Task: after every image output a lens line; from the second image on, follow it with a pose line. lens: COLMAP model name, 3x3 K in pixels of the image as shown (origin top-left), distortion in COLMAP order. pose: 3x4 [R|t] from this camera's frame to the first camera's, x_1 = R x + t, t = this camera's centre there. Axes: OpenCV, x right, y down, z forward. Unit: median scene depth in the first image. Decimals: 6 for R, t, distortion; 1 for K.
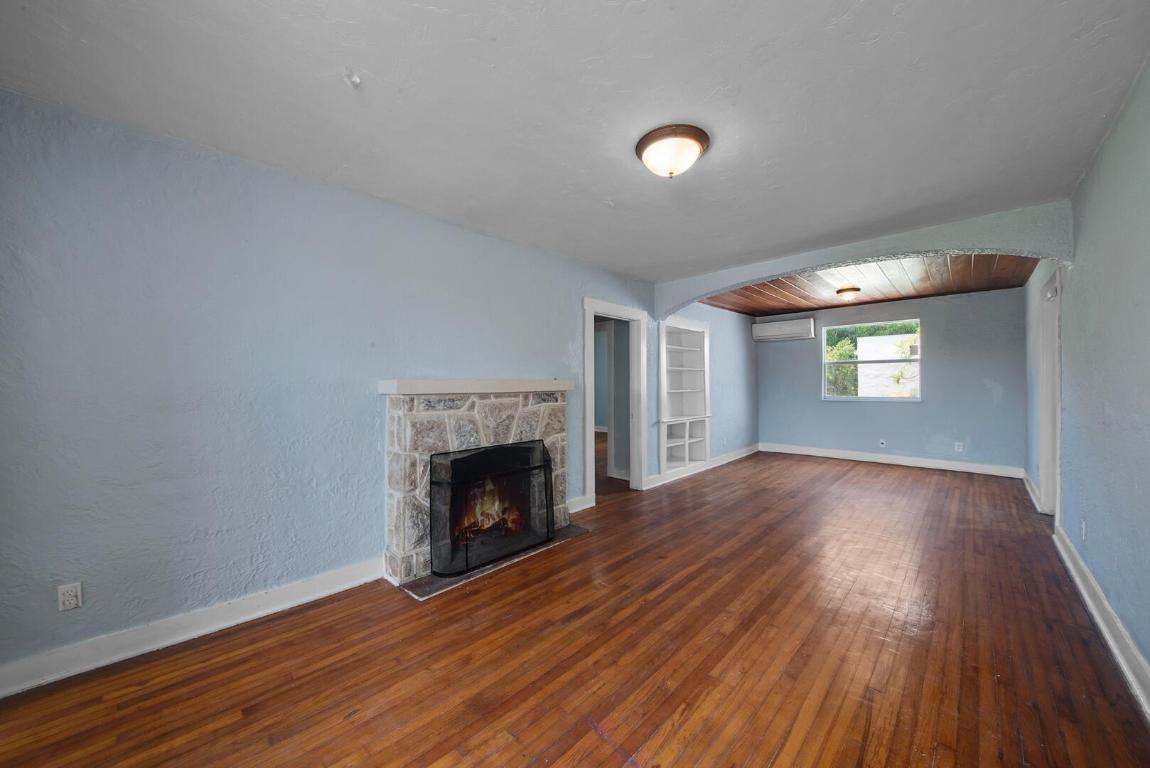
lens RADIAL K [[407.6, 0, 575.0], [0, 407.6, 384.0], [0, 0, 1]] dist [-0.024066, -0.000070]
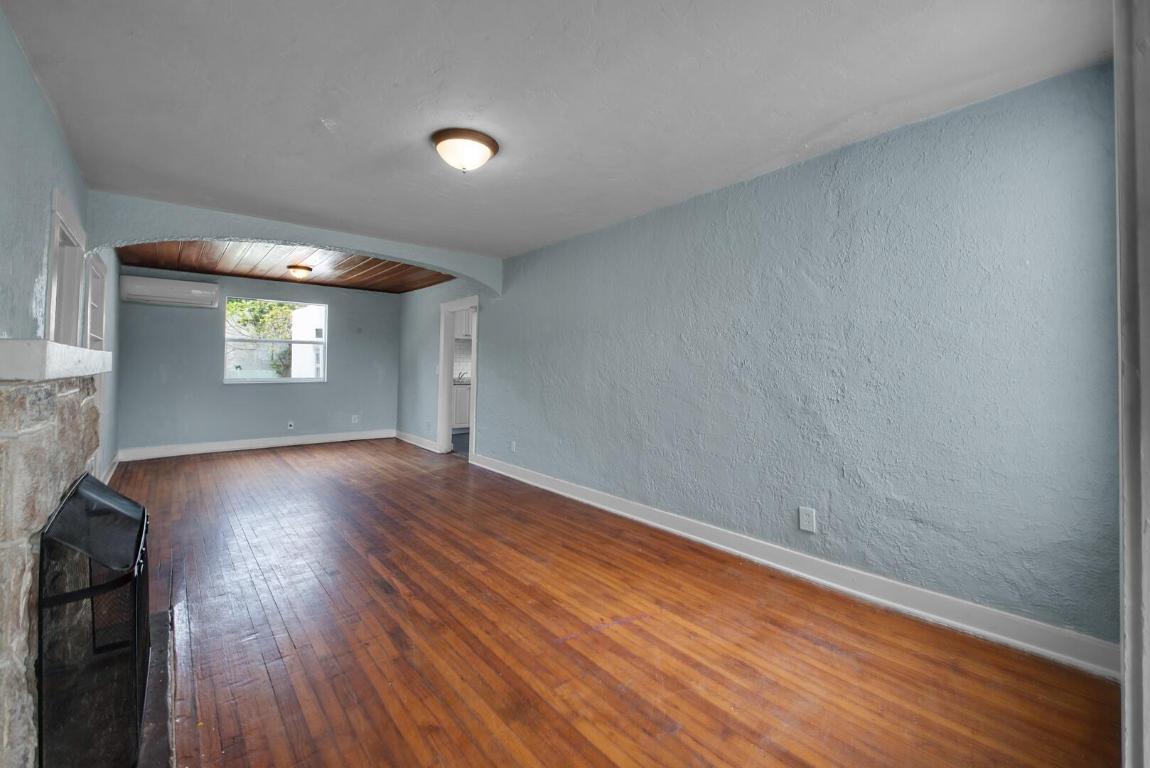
lens RADIAL K [[487.8, 0, 574.8], [0, 487.8, 359.0], [0, 0, 1]] dist [0.000069, -0.000076]
pose [[0.101714, 0.014801, 0.994704, -0.985114], [0.001725, 0.999885, -0.015055, 0.011500], [-0.994812, 0.003248, 0.101677, 0.548569]]
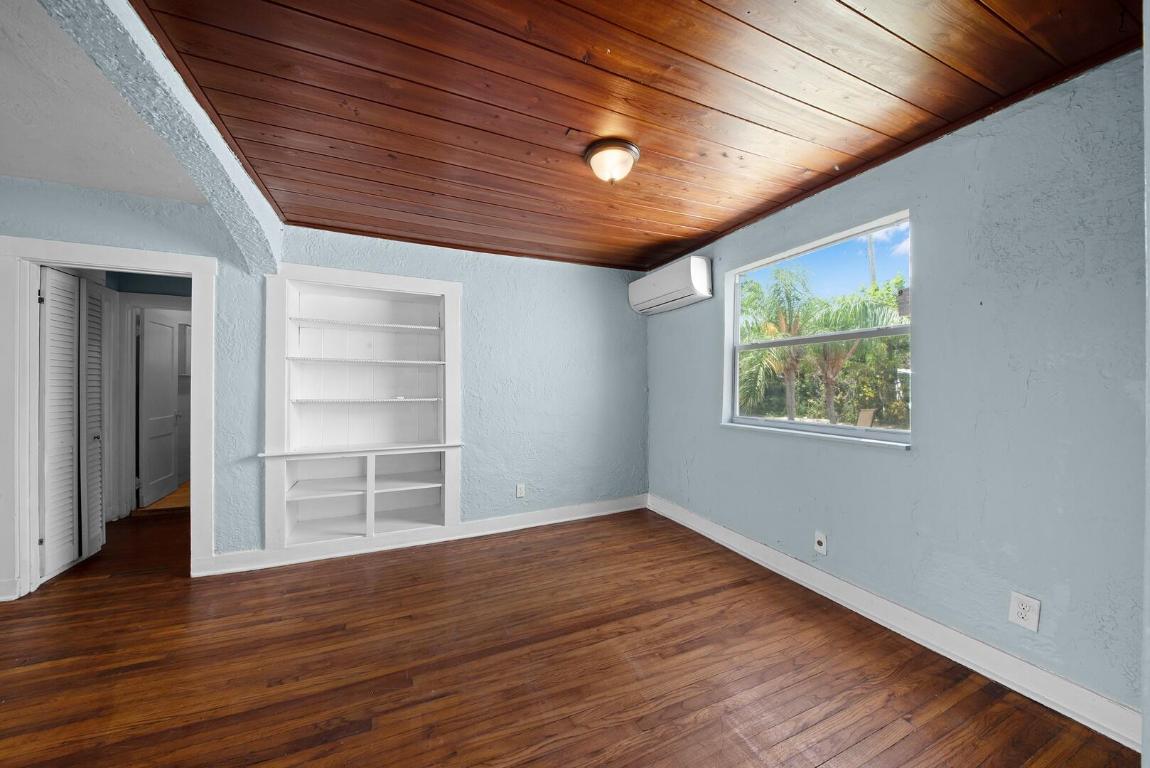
lens RADIAL K [[410.1, 0, 575.0], [0, 410.1, 384.0], [0, 0, 1]] dist [0.000195, -0.000011]
pose [[0.933106, 0.011007, -0.359432, 1.918624], [-0.010494, 0.999939, 0.003379, -0.026502], [0.359448, 0.000619, 0.933165, 1.492947]]
